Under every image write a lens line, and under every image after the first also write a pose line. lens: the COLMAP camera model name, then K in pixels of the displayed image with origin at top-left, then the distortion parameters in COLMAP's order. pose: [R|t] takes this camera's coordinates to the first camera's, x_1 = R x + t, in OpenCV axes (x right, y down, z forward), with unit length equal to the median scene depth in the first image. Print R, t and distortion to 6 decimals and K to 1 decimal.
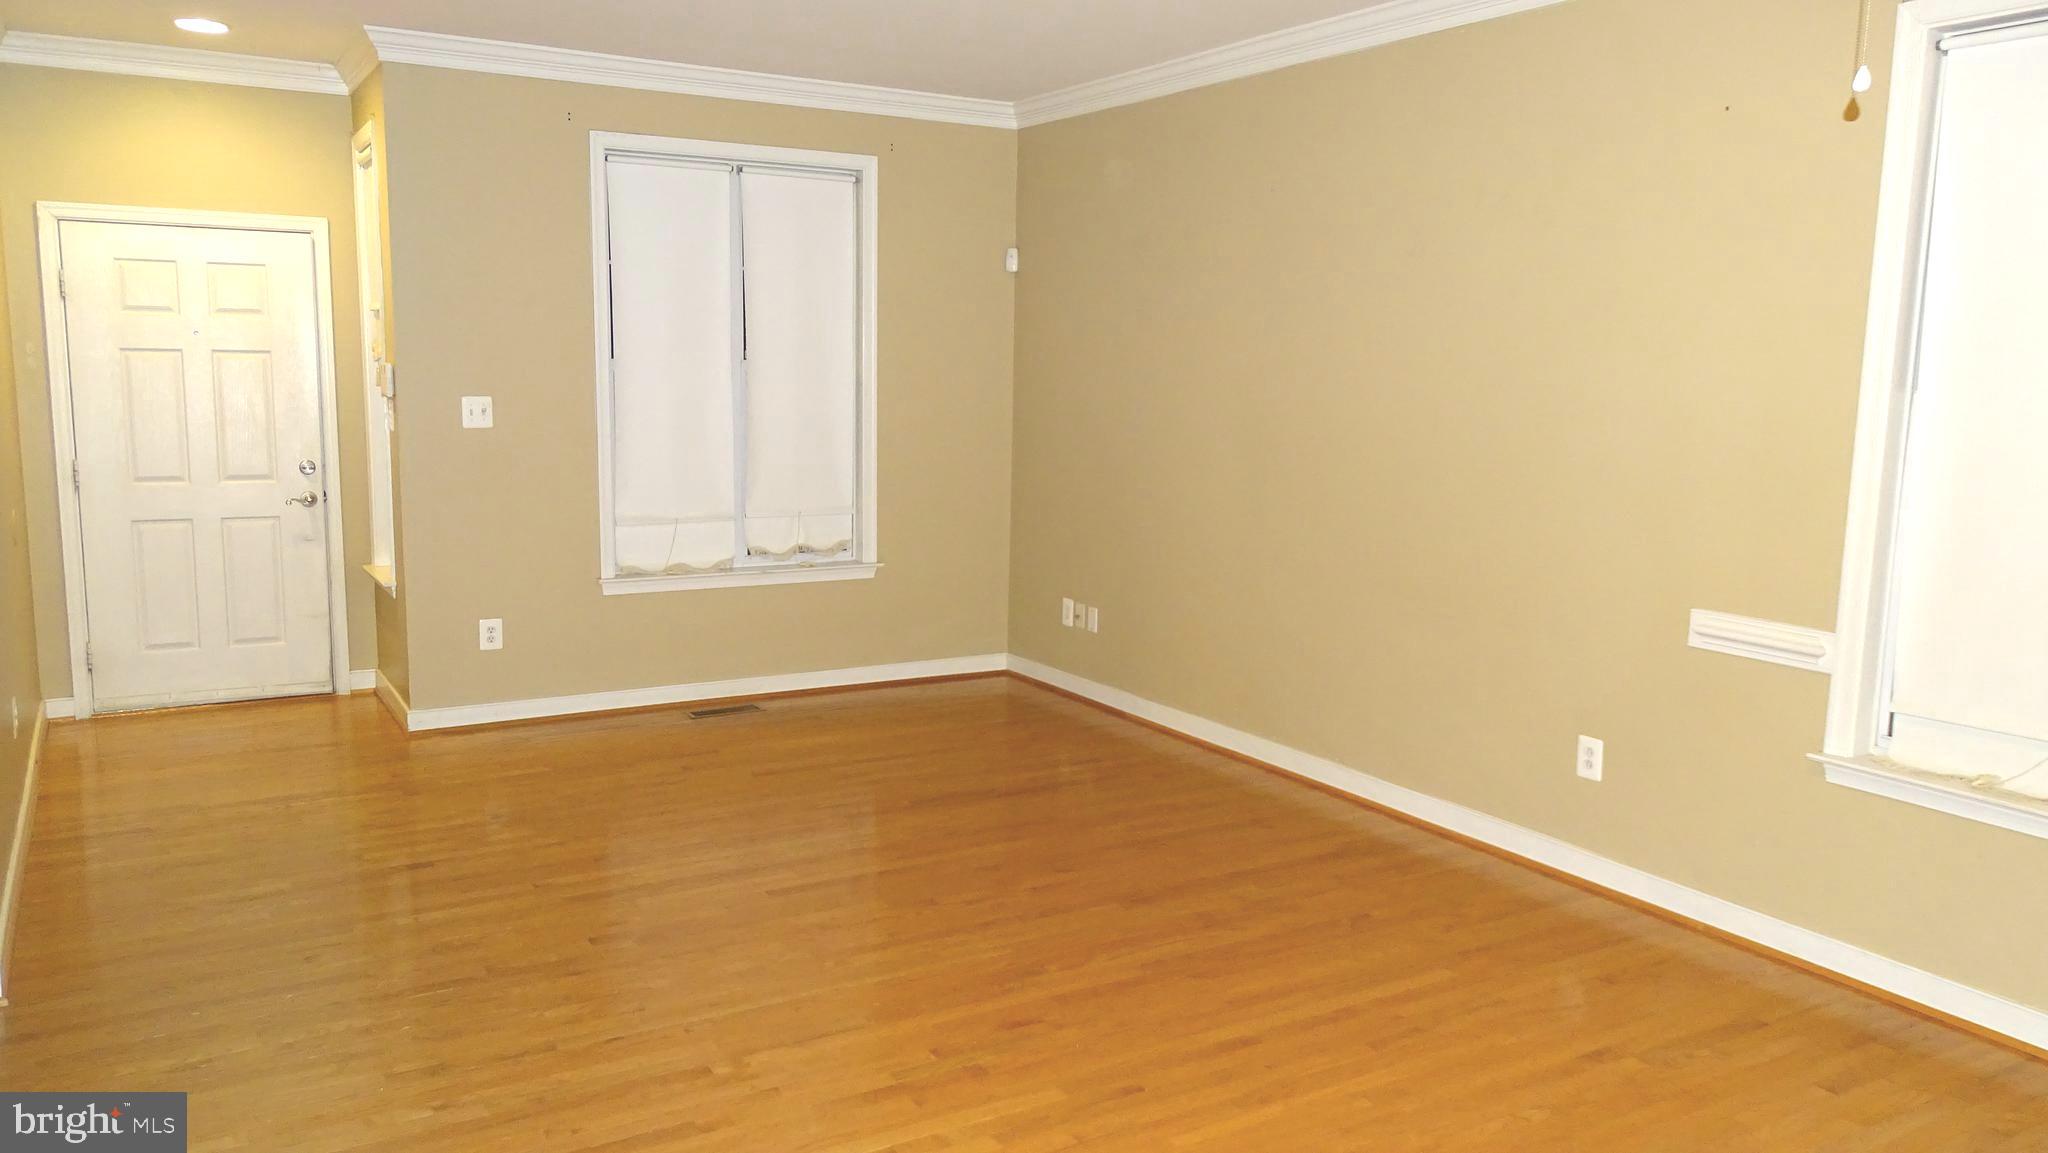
lens RADIAL K [[1504.1, 0, 1024.0], [0, 1504.1, 576.5], [0, 0, 1]] dist [0.001797, -0.000877]
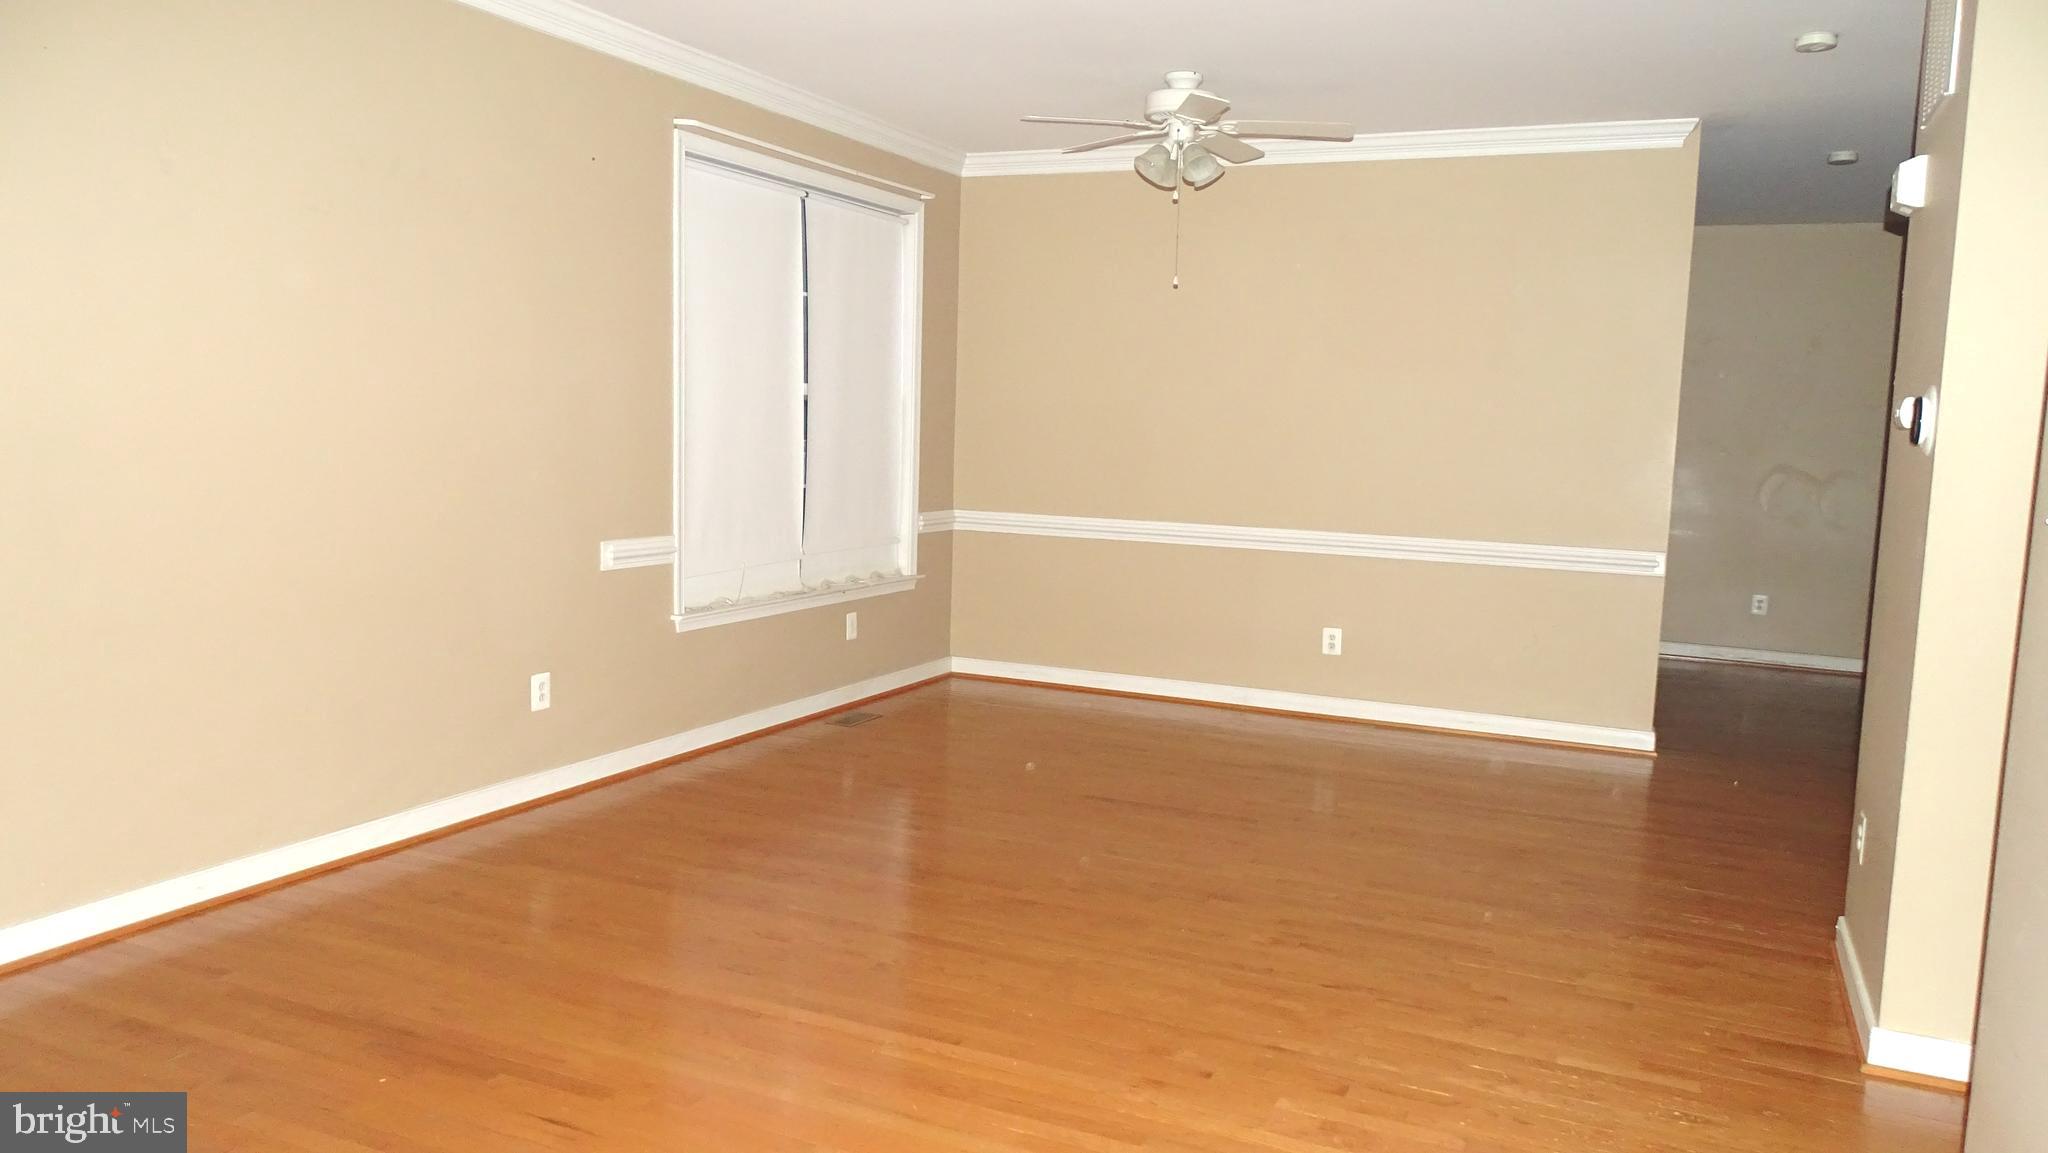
lens RADIAL K [[1418.2, 0, 1024.0], [0, 1418.2, 576.5], [0, 0, 1]] dist [0.001961, 0.001350]
pose [[-0.558817, -0.129269, 0.819154, -0.705408], [0.077933, 0.975219, 0.207062, -0.160913], [-0.825621, 0.179549, -0.534895, 1.235437]]
